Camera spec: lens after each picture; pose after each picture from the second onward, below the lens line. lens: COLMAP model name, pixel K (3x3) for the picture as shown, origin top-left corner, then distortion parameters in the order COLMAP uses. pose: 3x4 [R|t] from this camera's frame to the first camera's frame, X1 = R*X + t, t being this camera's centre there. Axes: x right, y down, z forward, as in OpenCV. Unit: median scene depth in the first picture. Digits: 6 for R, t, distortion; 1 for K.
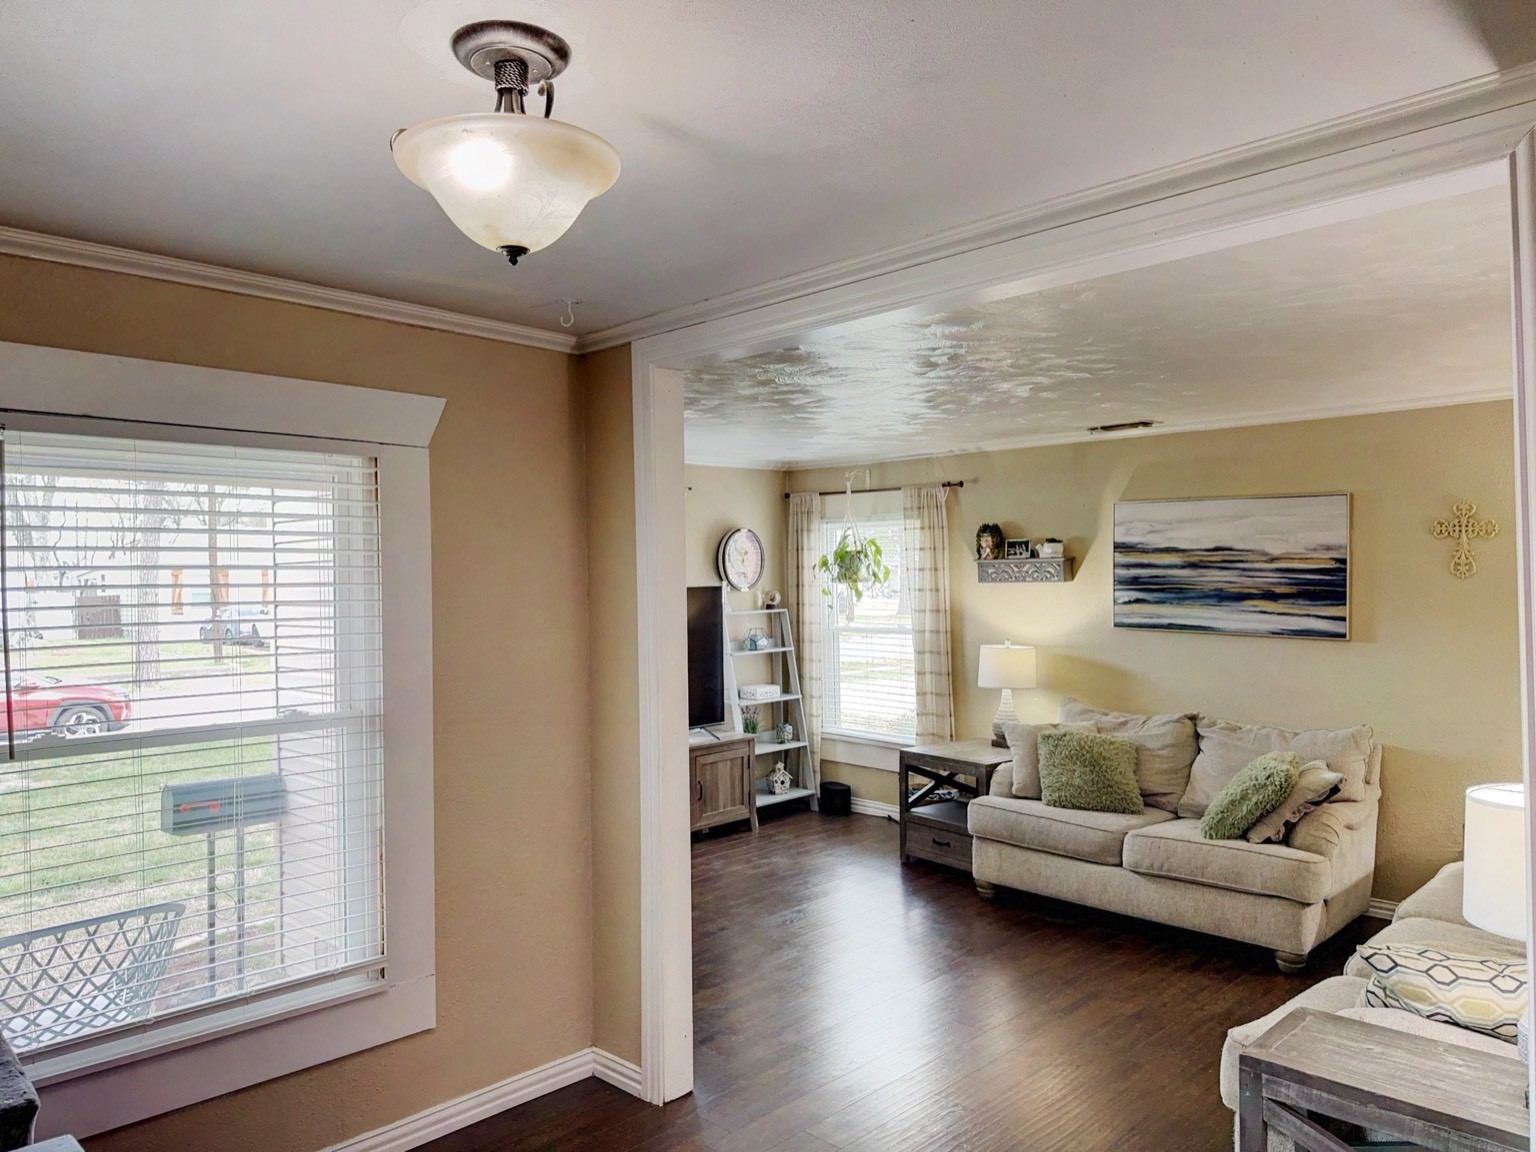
lens RADIAL K [[1061.8, 0, 768.0], [0, 1061.8, 576.0], [0, 0, 1]] dist [0.015712, -0.001525]
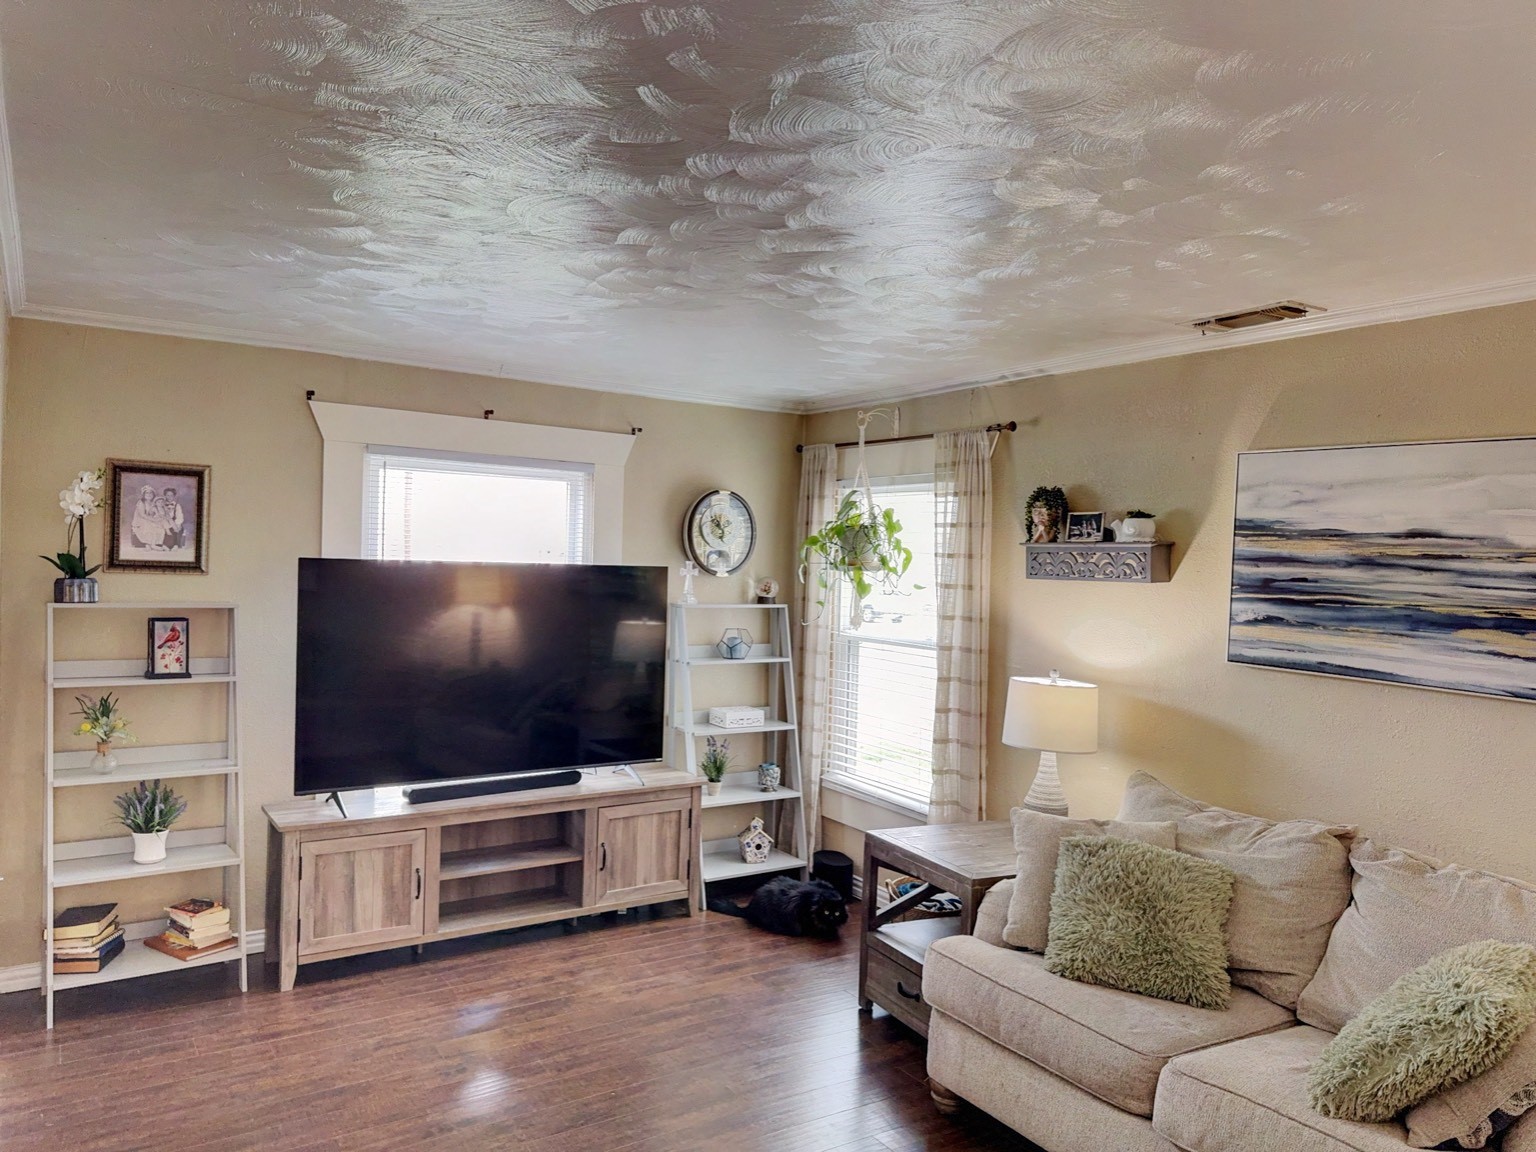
lens RADIAL K [[1075.7, 0, 768.0], [0, 1075.7, 576.0], [0, 0, 1]] dist [-0.004101, 0.002011]
pose [[0.976753, 0.043893, -0.209824, 0.184285], [-0.041794, 0.999022, 0.014427, 0.002077], [0.210252, -0.005322, 0.977633, 0.332651]]
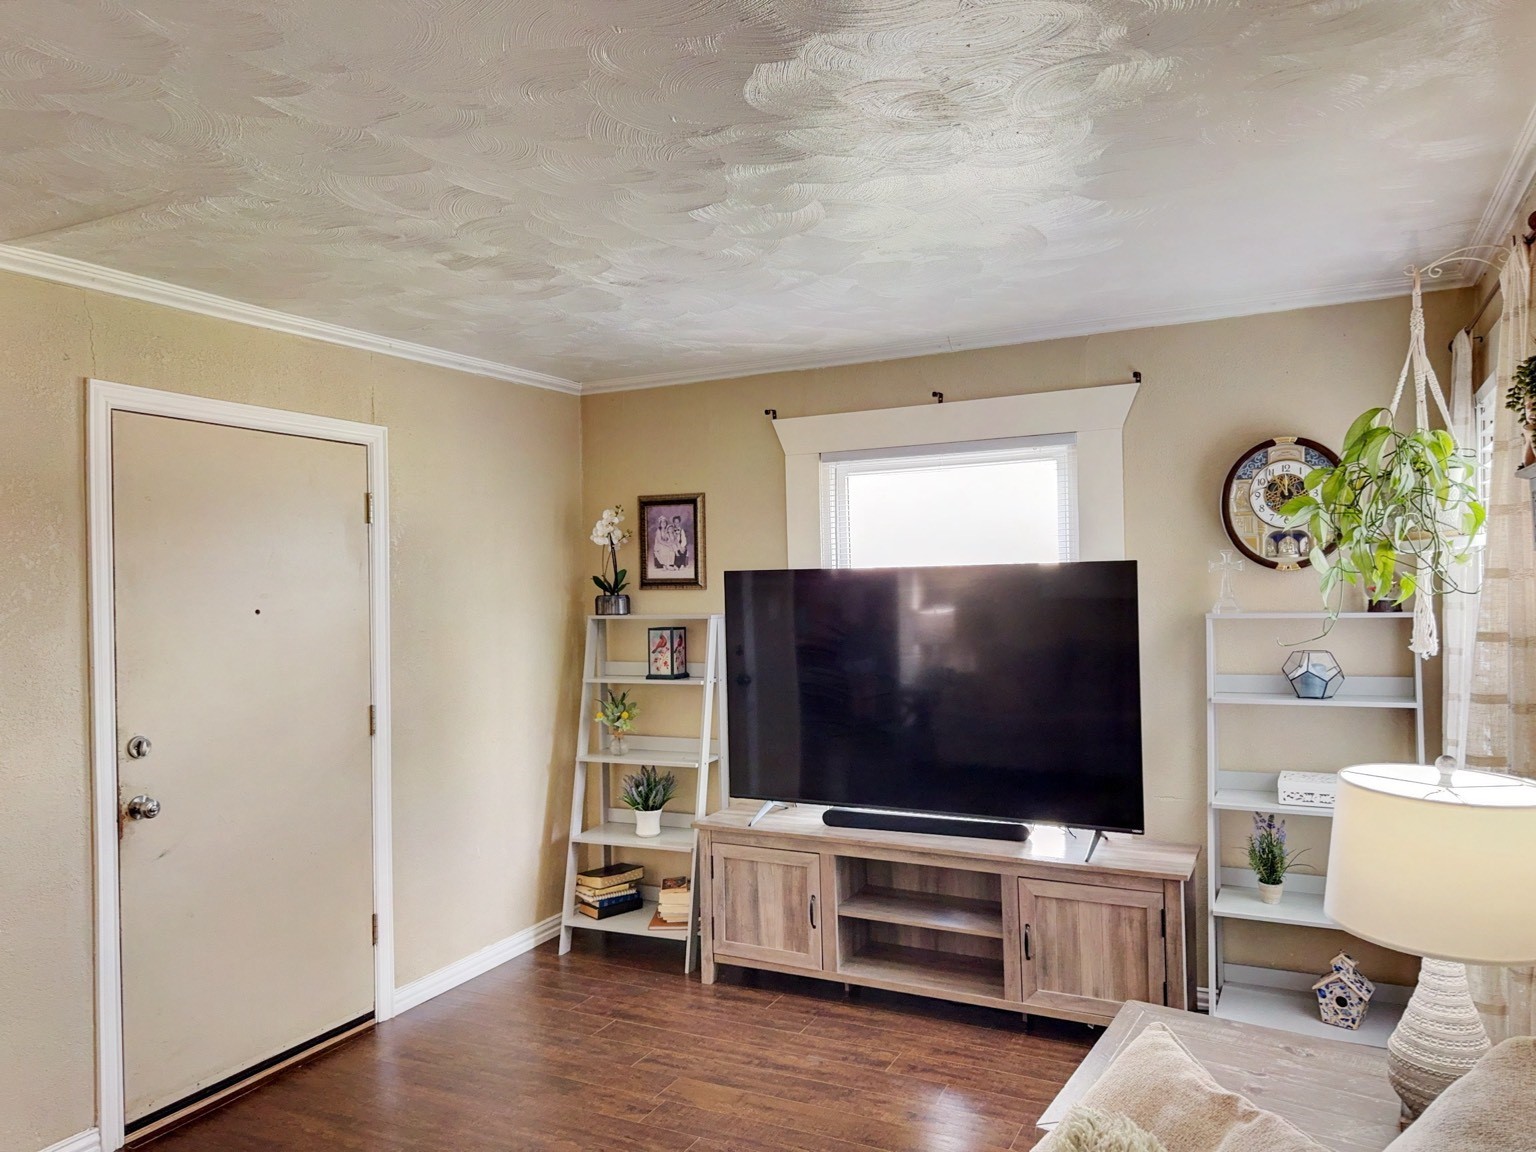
lens RADIAL K [[1089.0, 0, 768.0], [0, 1089.0, 576.0], [0, 0, 1]] dist [0.133538, -0.198822]
pose [[0.286053, 0.008879, -0.958173, 0.439150], [0.018621, 0.999717, 0.014823, 0.005430], [0.958033, -0.022082, 0.285806, 0.721518]]
